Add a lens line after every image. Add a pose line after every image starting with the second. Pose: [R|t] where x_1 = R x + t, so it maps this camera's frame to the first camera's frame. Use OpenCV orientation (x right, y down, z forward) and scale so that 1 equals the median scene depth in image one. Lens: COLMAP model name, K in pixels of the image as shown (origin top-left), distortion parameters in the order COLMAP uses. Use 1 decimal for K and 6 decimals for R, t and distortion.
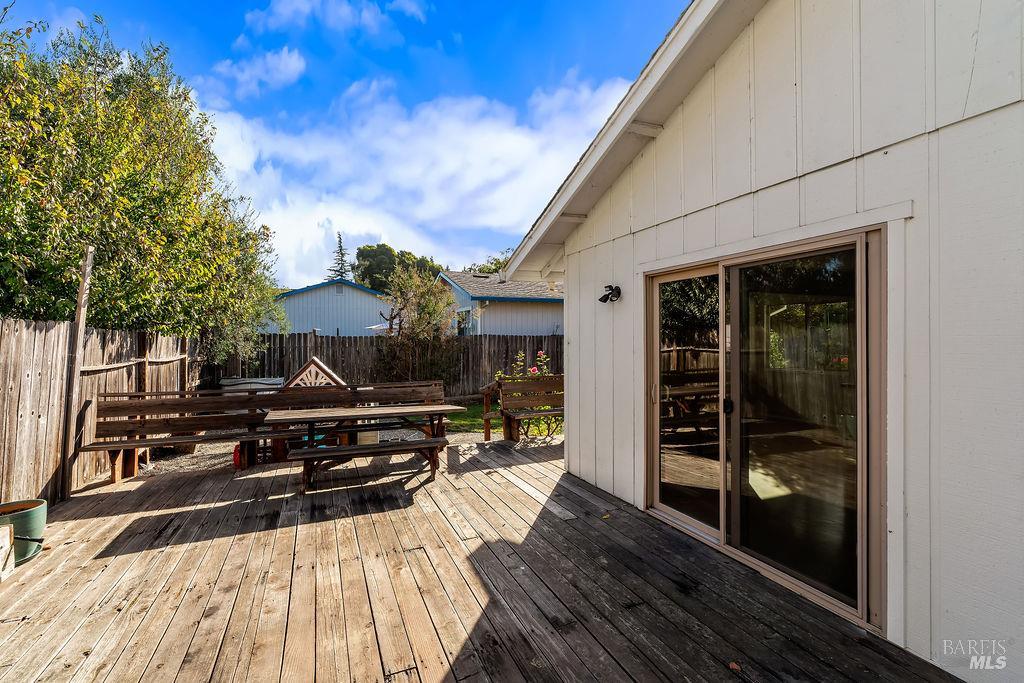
lens RADIAL K [[457.5, 0, 515.8], [0, 457.5, 341.1], [0, 0, 1]] dist [-0.011374, 0.005531]
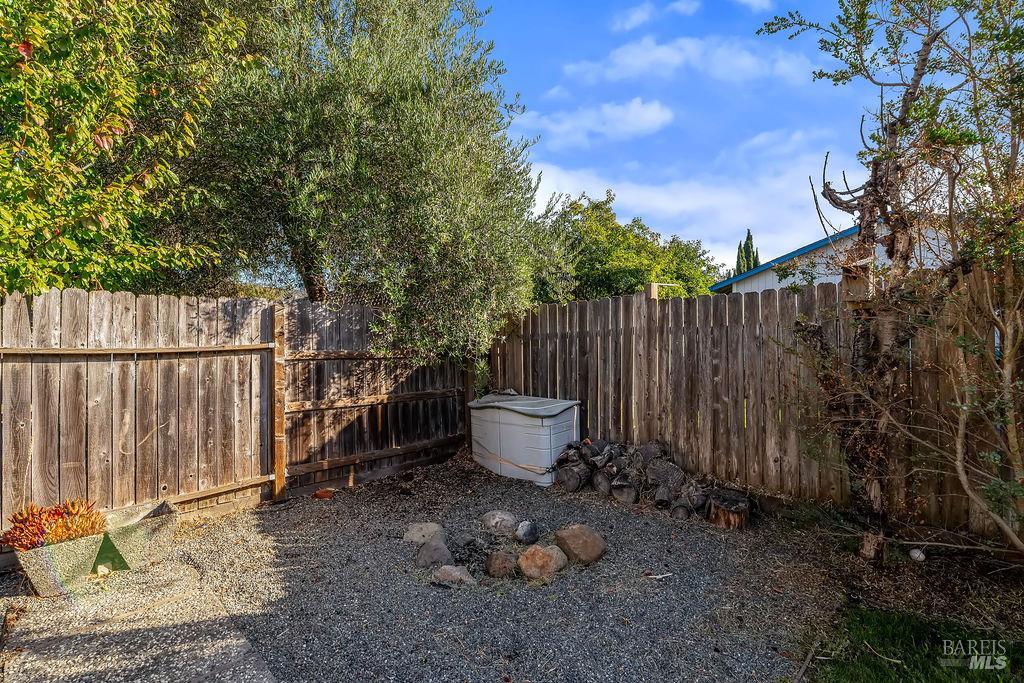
lens RADIAL K [[457.5, 0, 500.0], [0, 457.5, 356.2], [0, 0, 1]] dist [-0.011374, 0.005531]
pose [[0.364862, 0.008705, -0.931021, -0.406590], [0.015977, 0.999751, 0.015609, 0.086312], [0.930925, -0.020570, 0.364632, 2.345390]]
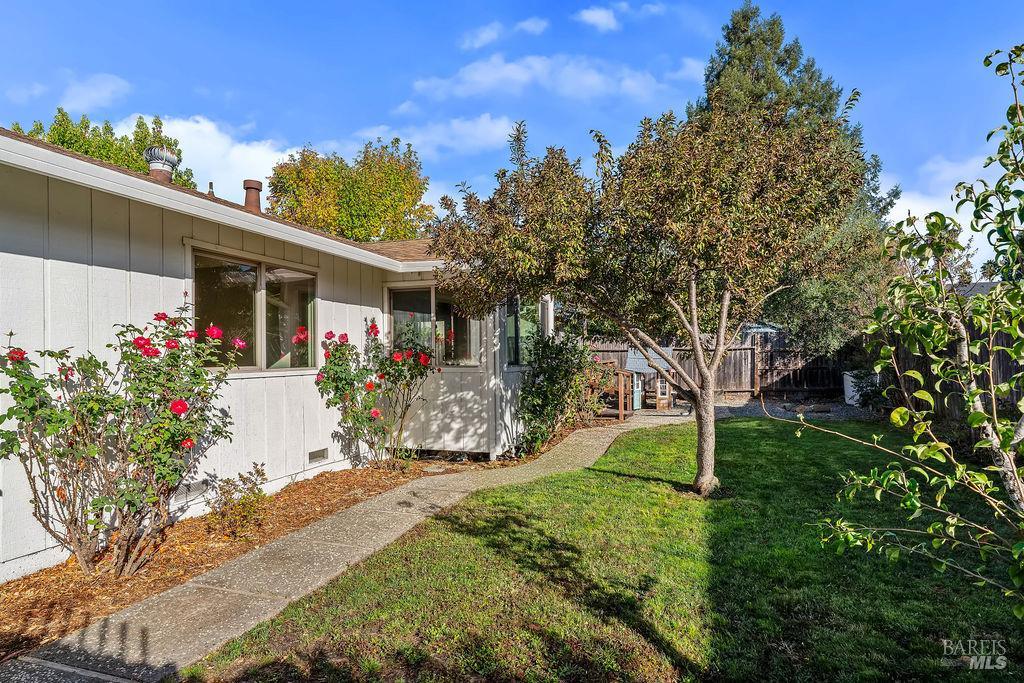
lens RADIAL K [[557.7, 0, 513.6], [0, 557.7, 344.3], [0, 0, 1]] dist [-0.006604, 0.001933]
pose [[-0.666646, -0.002571, -0.745370, 2.662238], [0.013548, 0.999787, -0.015566, 0.088086], [0.745251, -0.020475, -0.666469, 3.667303]]
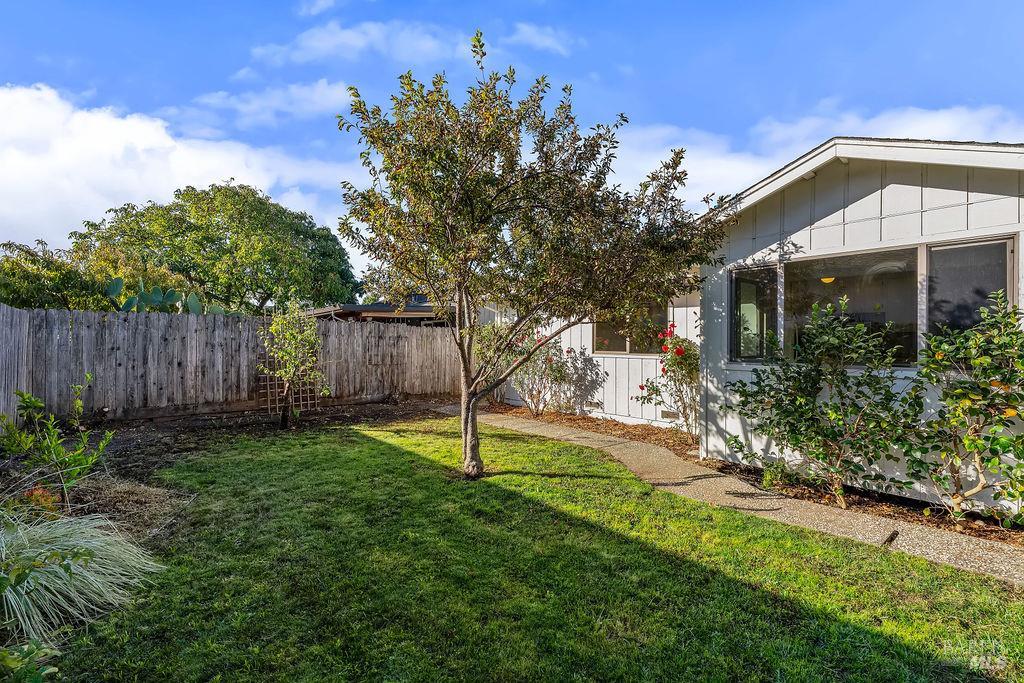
lens RADIAL K [[457.5, 0, 509.2], [0, 457.5, 342.3], [0, 0, 1]] dist [-0.011374, 0.005531]
pose [[-0.283762, 0.004491, 0.958884, -0.079270], [-0.005088, 0.999968, -0.006189, 0.083736], [-0.958881, -0.006635, -0.283730, 3.332329]]
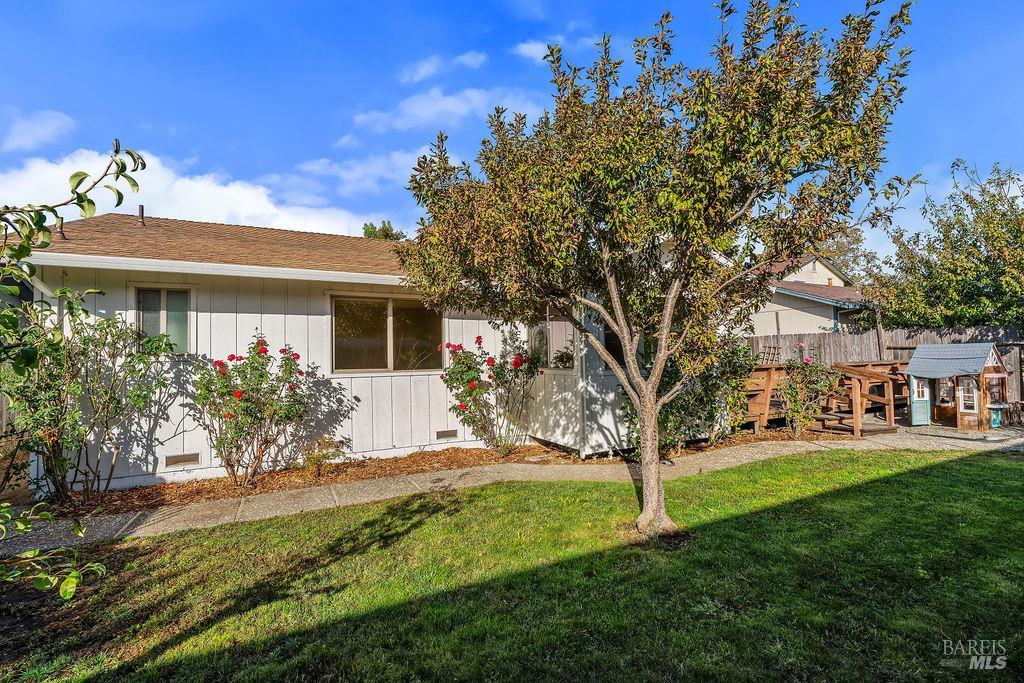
lens RADIAL K [[457.5, 0, 510.1], [0, 457.5, 340.2], [0, 0, 1]] dist [-0.011374, 0.005531]
pose [[-0.998250, 0.020741, -0.055369, 1.577791], [0.022939, 0.998961, -0.039372, 0.084245], [0.054495, -0.040573, -0.997689, 4.009428]]
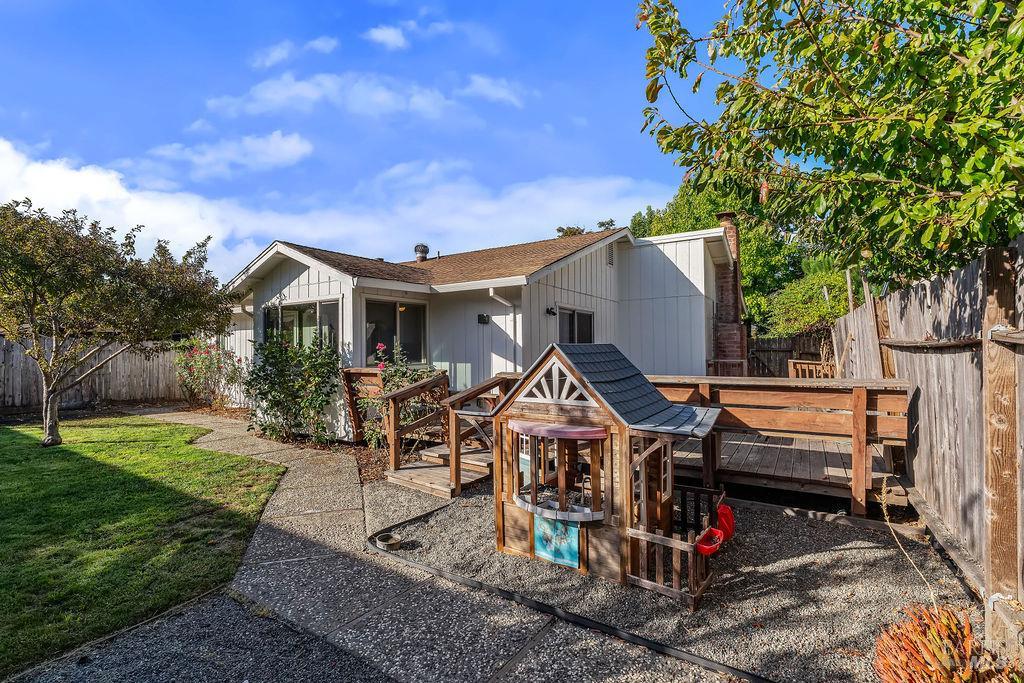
lens RADIAL K [[457.5, 0, 510.2], [0, 457.5, 341.3], [0, 0, 1]] dist [-0.011374, 0.005531]
pose [[-0.552357, 0.023235, 0.833284, -1.526632], [0.014261, 0.999729, -0.018423, 0.072866], [-0.833486, 0.001708, -0.552538, 2.489301]]
